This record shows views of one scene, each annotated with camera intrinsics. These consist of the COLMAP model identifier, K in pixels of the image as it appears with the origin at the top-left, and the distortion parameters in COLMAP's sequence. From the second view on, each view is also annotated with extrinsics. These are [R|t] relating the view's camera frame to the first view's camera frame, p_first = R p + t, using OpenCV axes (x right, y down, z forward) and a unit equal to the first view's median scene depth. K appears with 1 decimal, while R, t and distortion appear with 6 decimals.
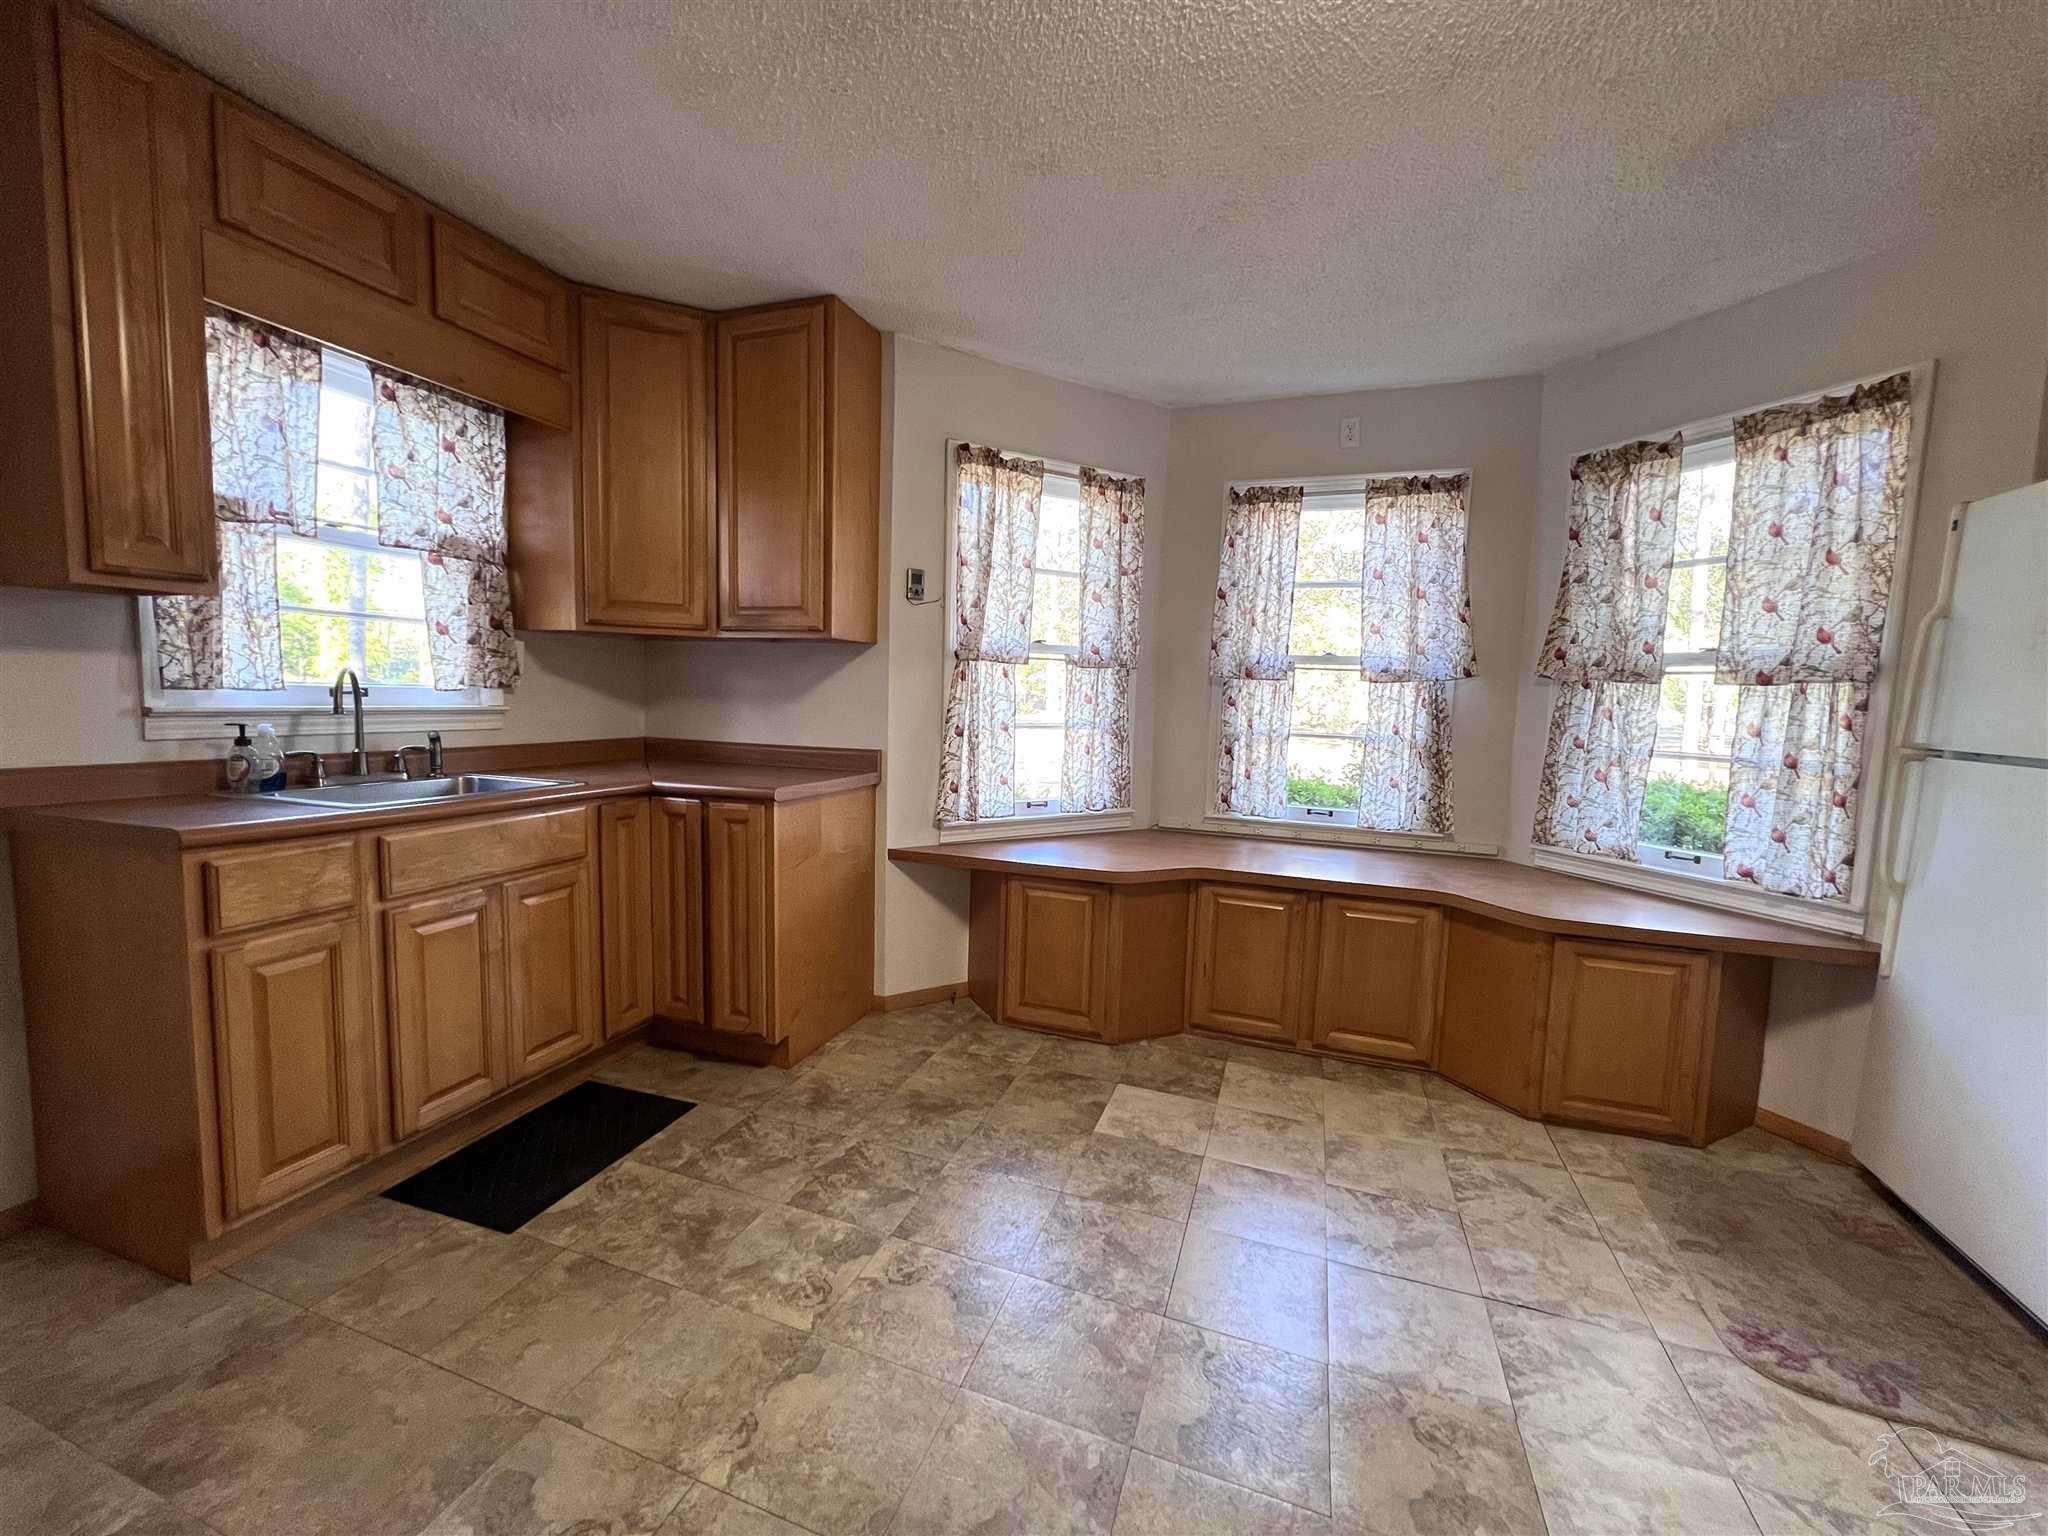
lens RADIAL K [[823.6, 0, 1020.8], [0, 823.6, 764.0], [0, 0, 1]] dist [-0.000936, 0.000844]
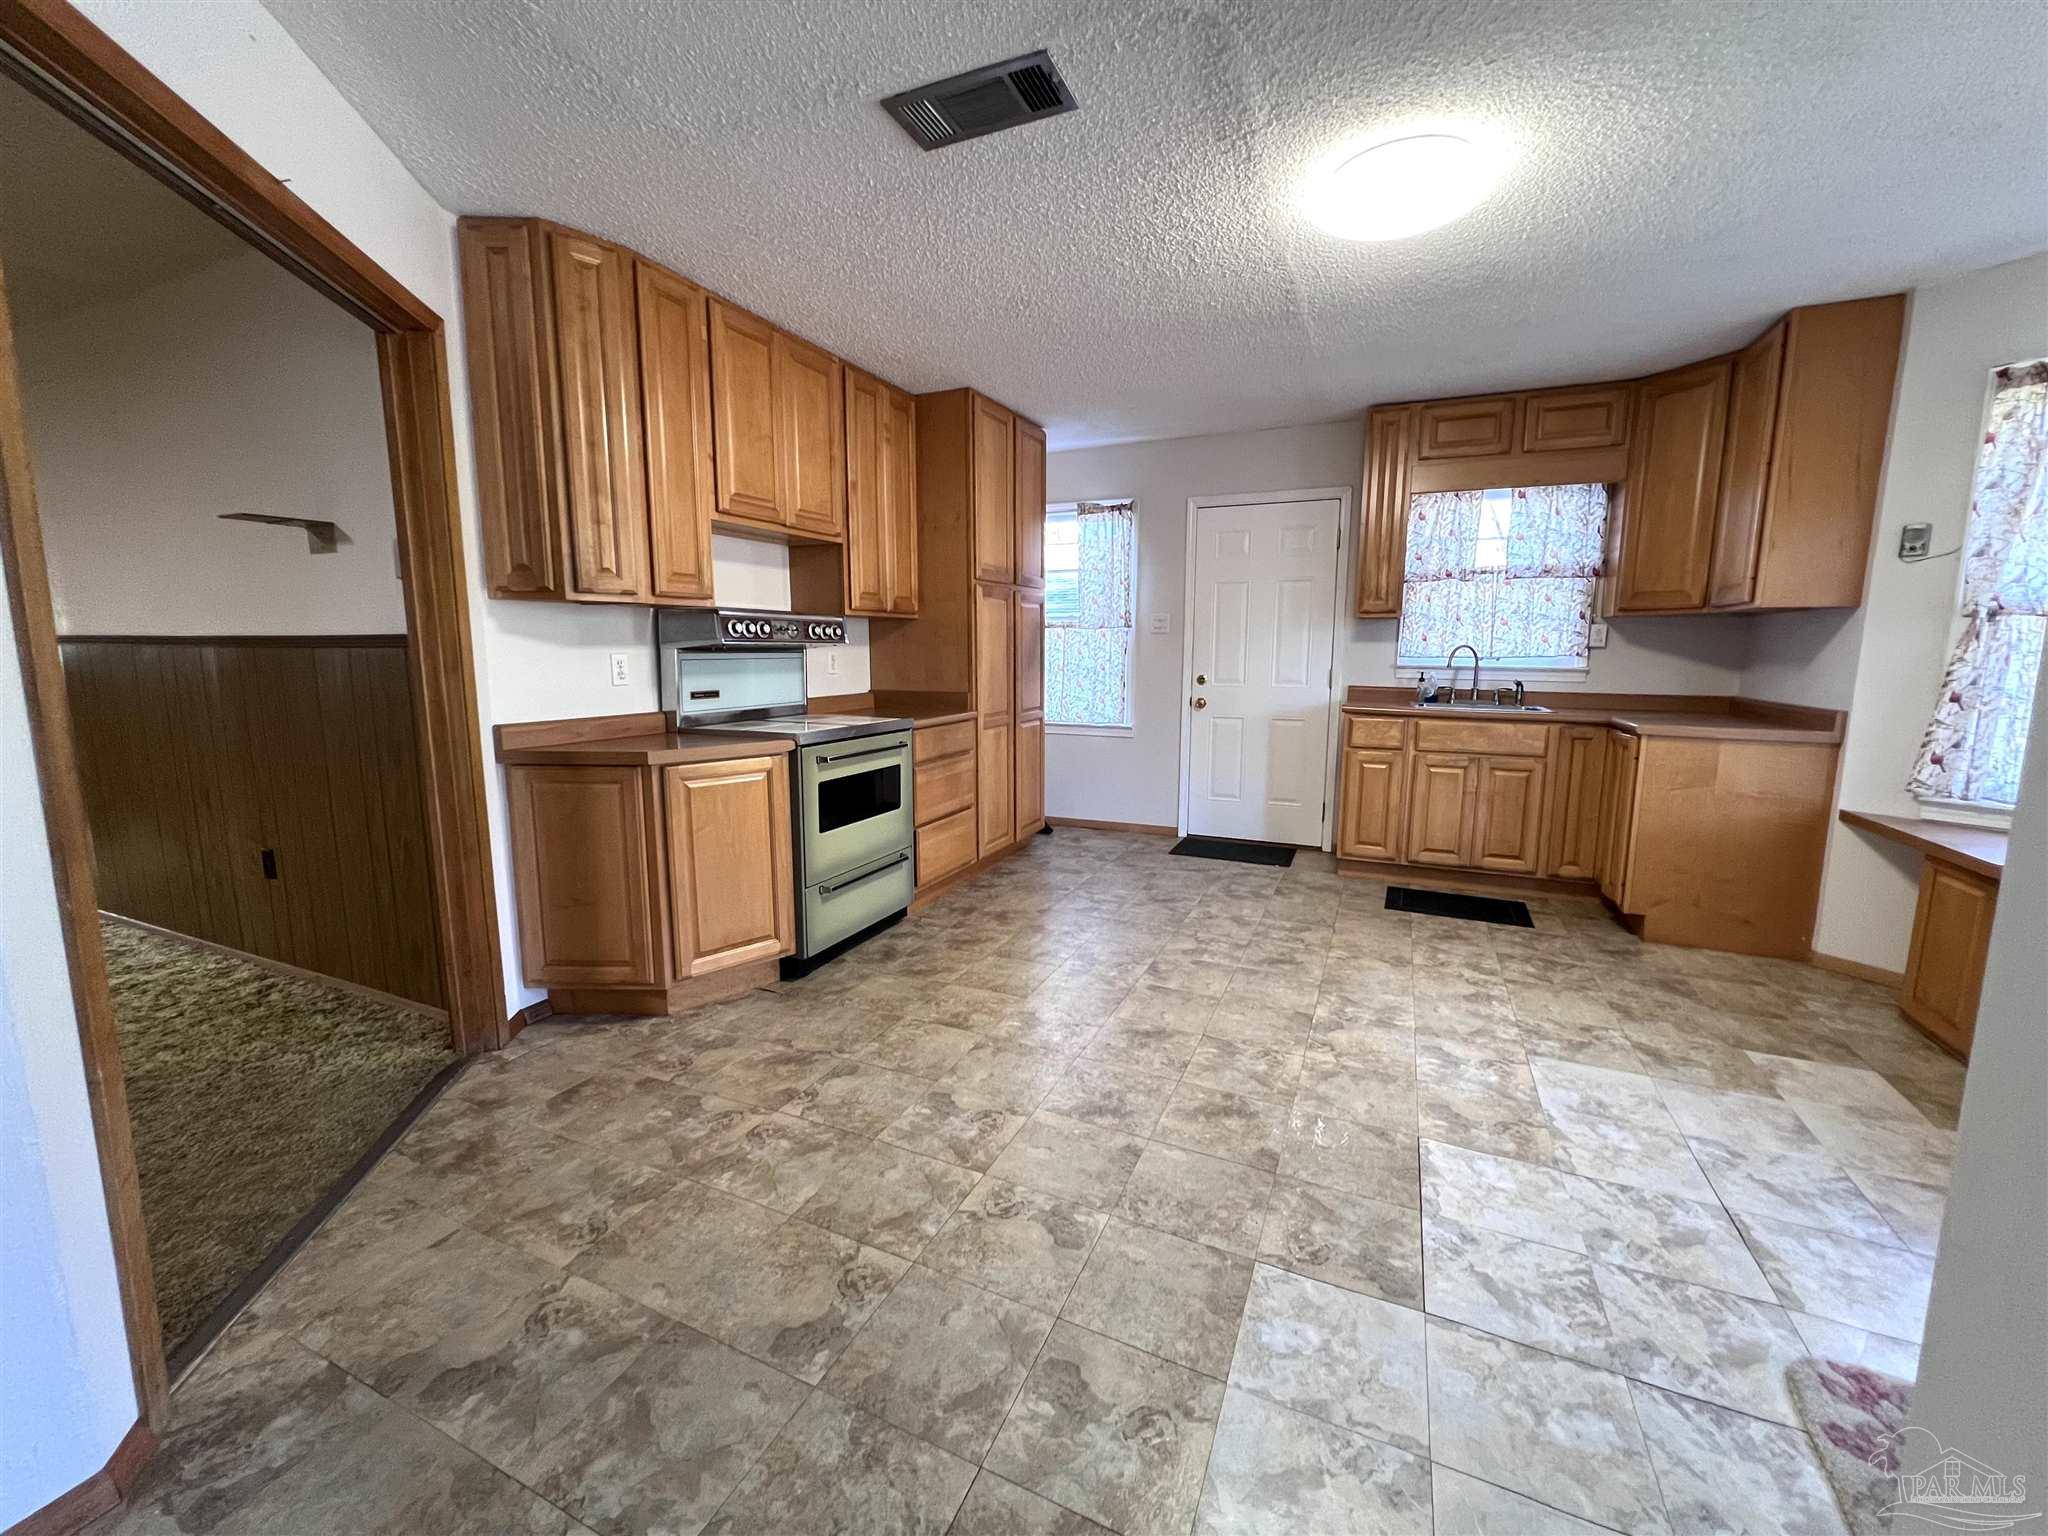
lens RADIAL K [[816.4, 0, 1024.0], [0, 816.4, 768.0], [0, 0, 1]] dist [-0.000512, 0.000044]
pose [[-0.079892, 0.117646, -0.989837, 1.237388], [-0.097364, 0.987341, 0.125208, 0.033114], [0.992037, 0.106378, -0.067426, 0.085381]]
